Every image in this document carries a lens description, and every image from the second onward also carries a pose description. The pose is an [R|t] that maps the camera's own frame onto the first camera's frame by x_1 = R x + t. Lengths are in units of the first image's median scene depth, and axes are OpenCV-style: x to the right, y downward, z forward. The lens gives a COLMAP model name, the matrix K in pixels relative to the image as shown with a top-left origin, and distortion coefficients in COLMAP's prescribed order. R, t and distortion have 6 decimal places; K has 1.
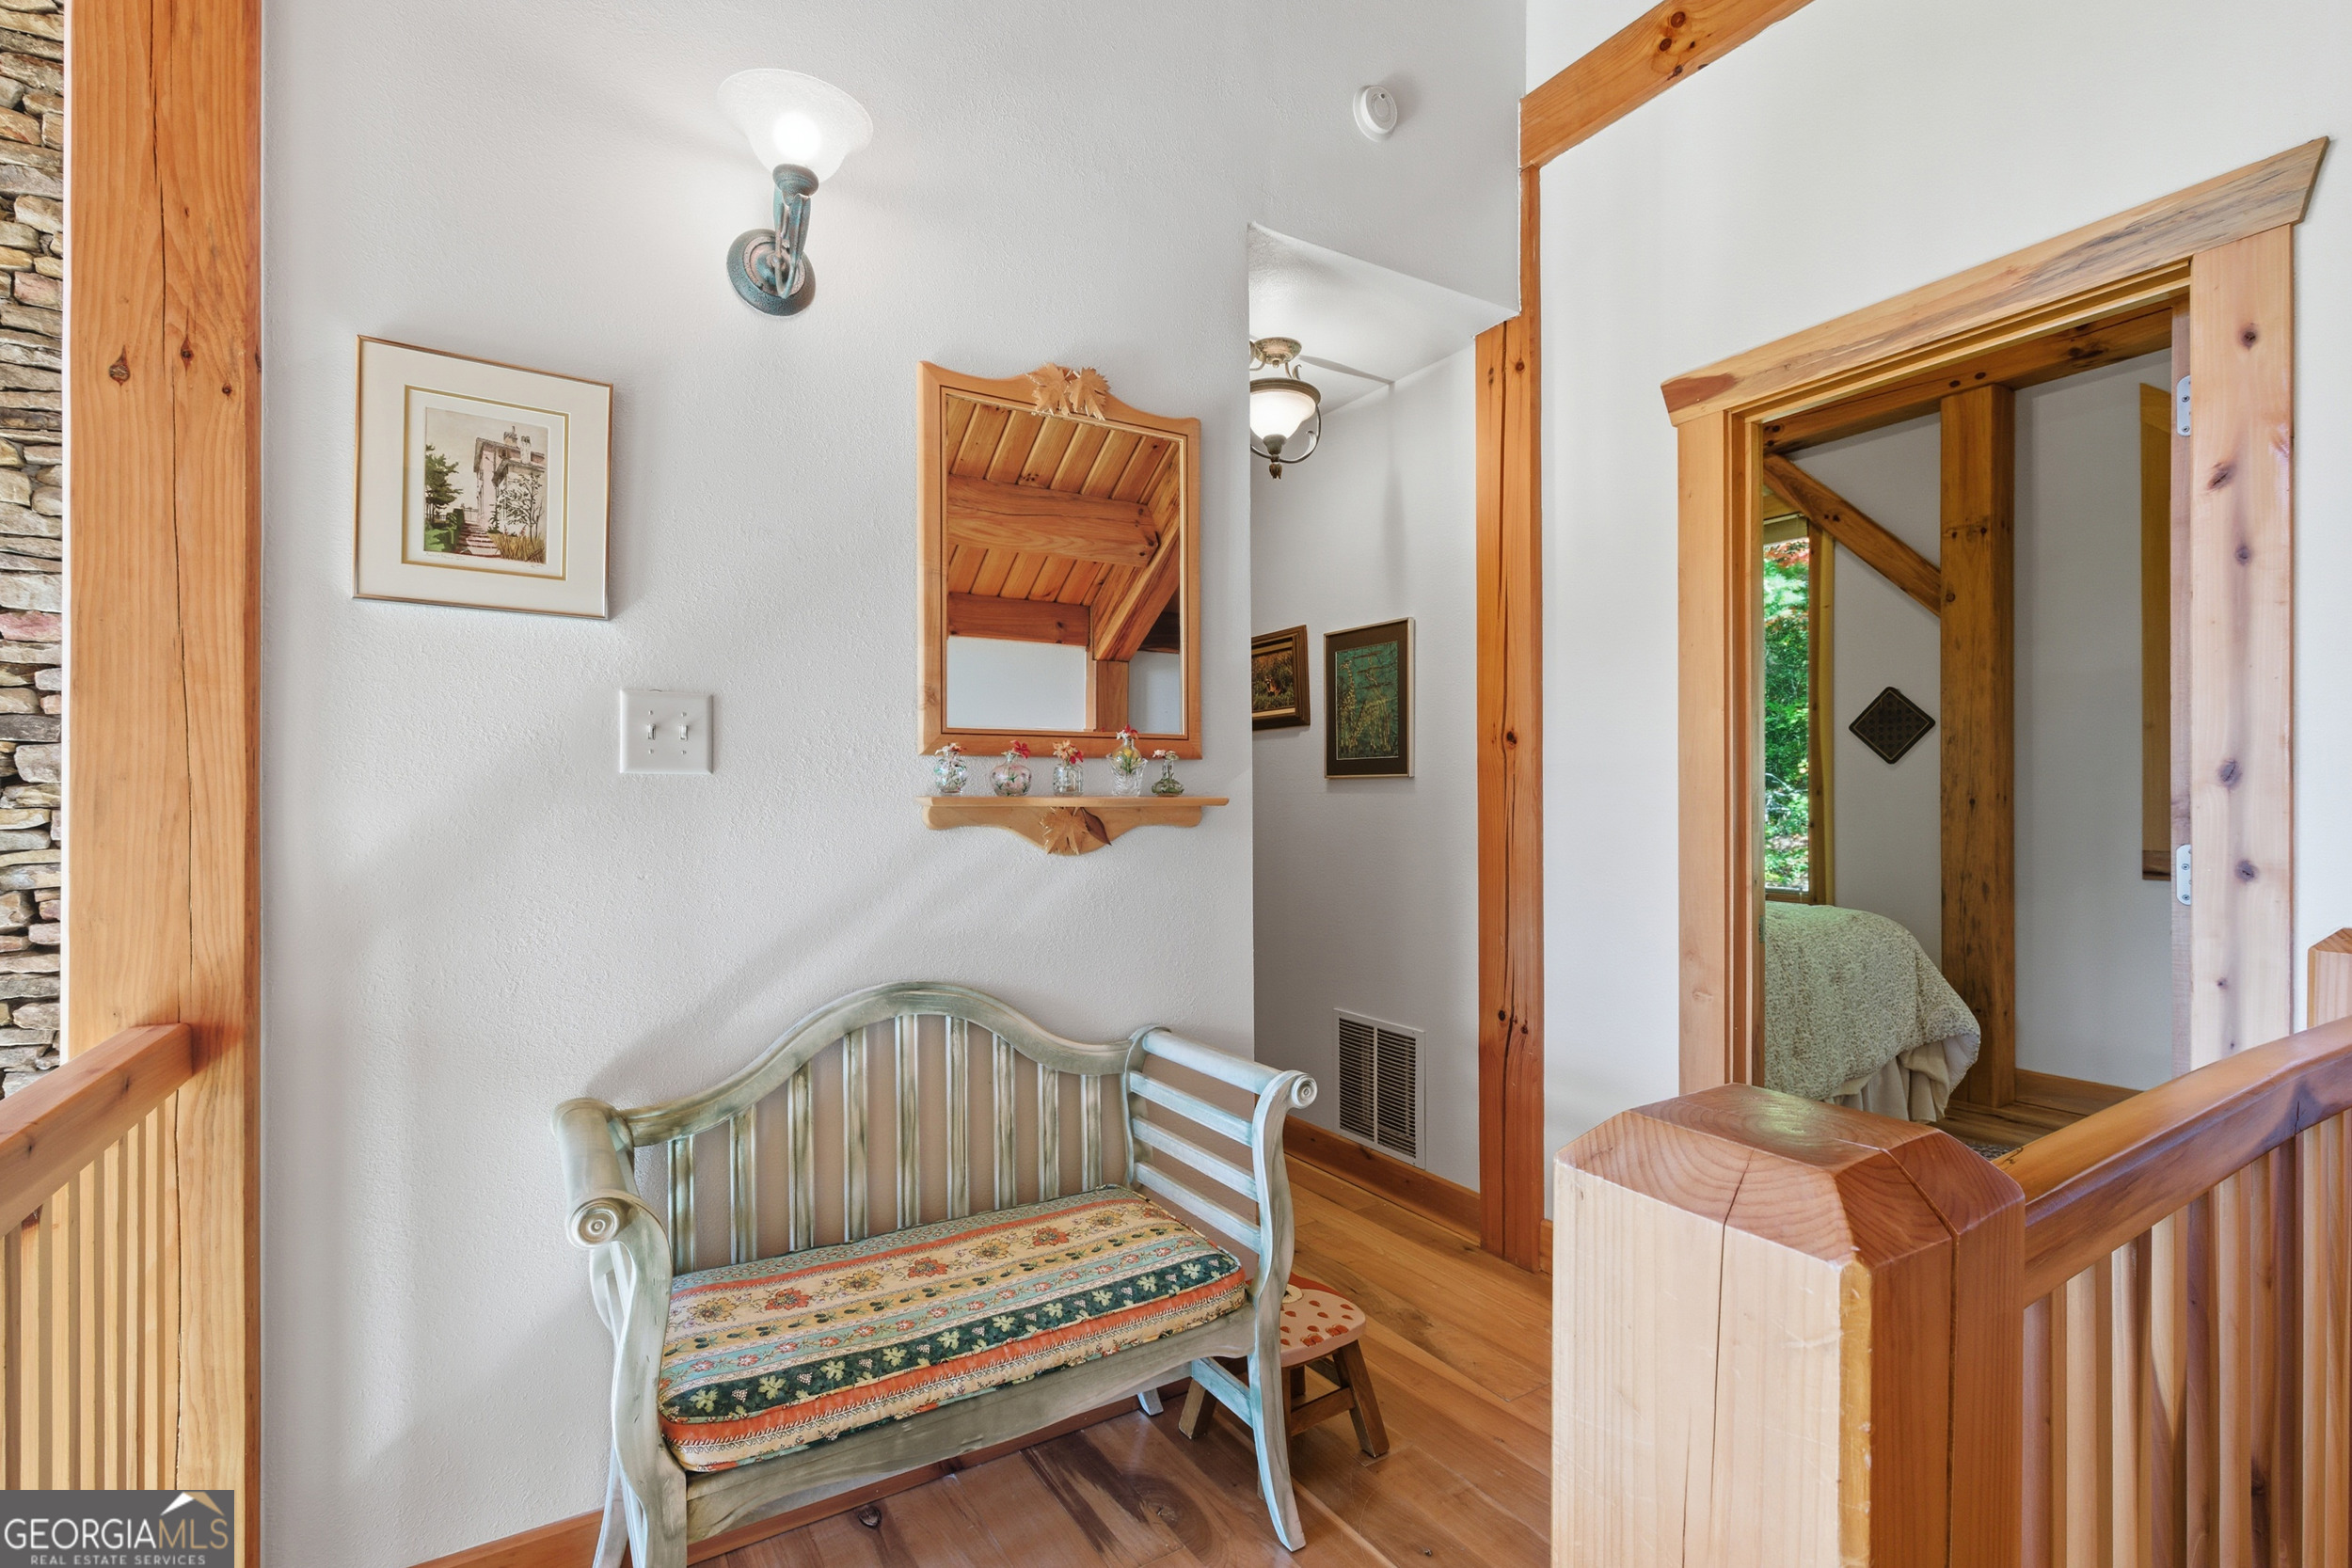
lens RADIAL K [[1072.8, 0, 1180.6], [0, 1072.8, 804.1], [0, 0, 1]] dist [-0.000860, 0.000122]
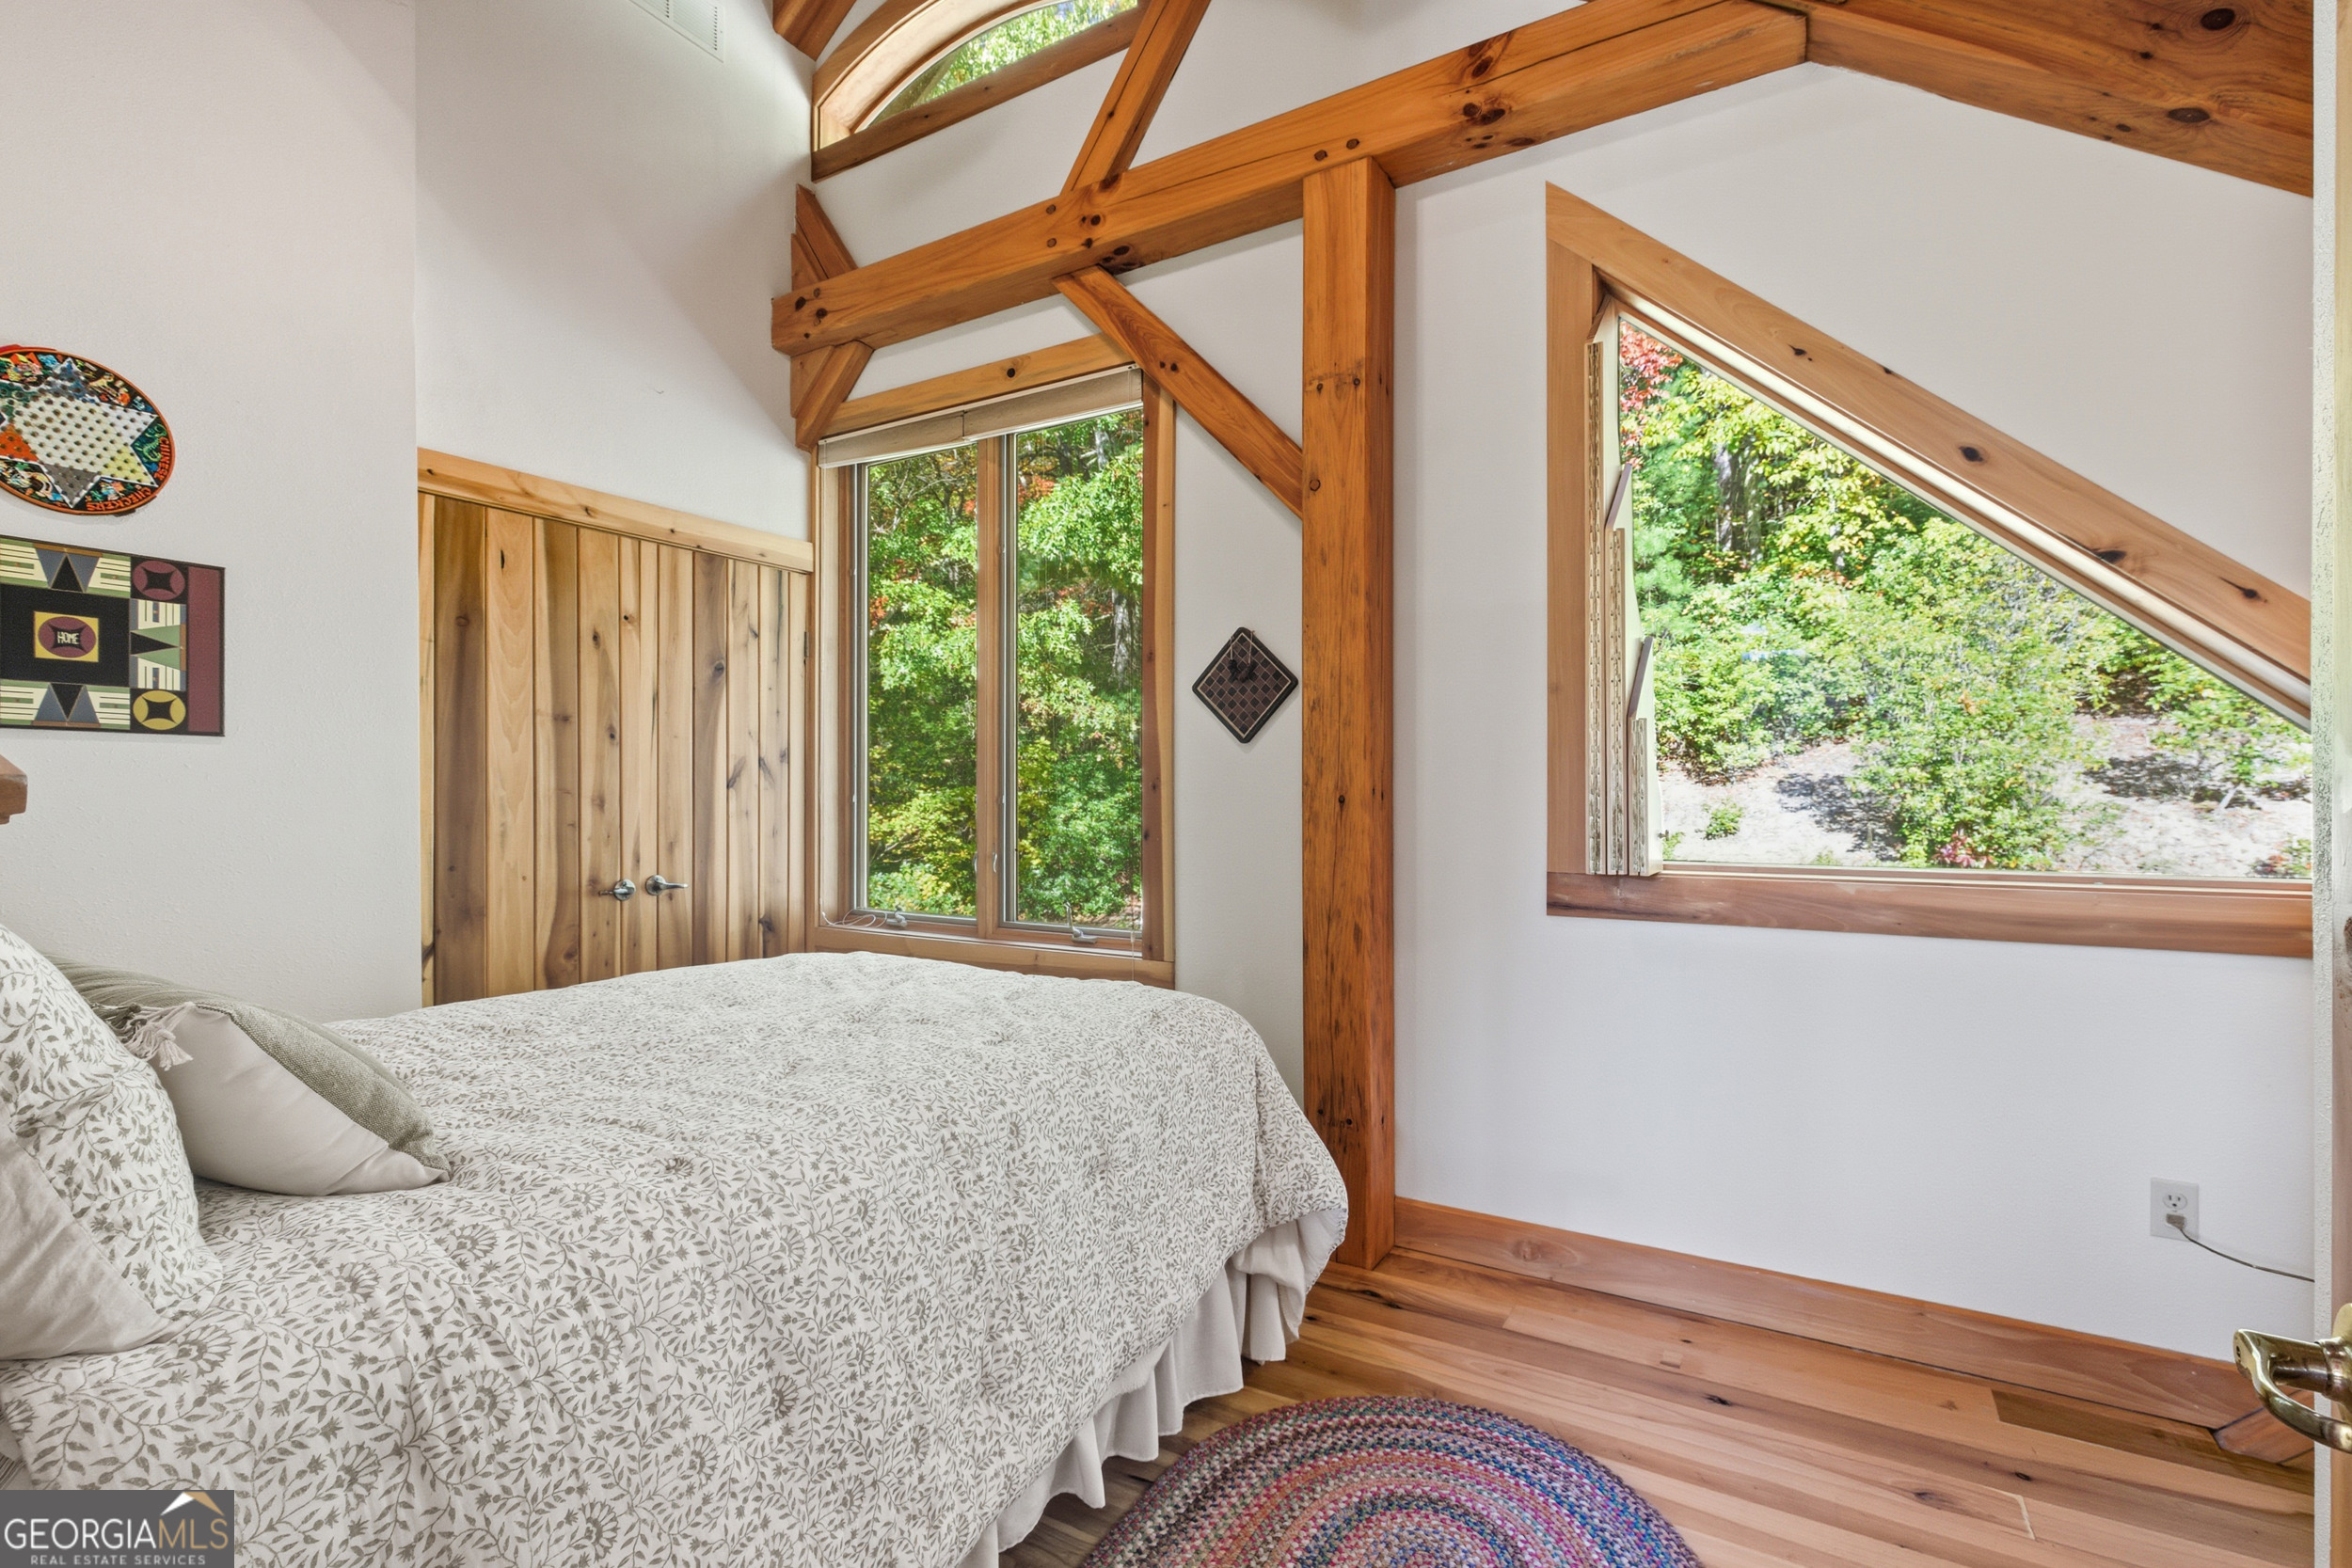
lens RADIAL K [[1072.8, 0, 1172.5], [0, 1072.8, 792.4], [0, 0, 1]] dist [-0.000860, 0.000122]
pose [[0.894593, 0.005825, 0.446844, 0.357011], [-0.002134, 0.999959, -0.008762, -0.000981], [-0.446877, 0.006885, 0.894569, 0.465868]]
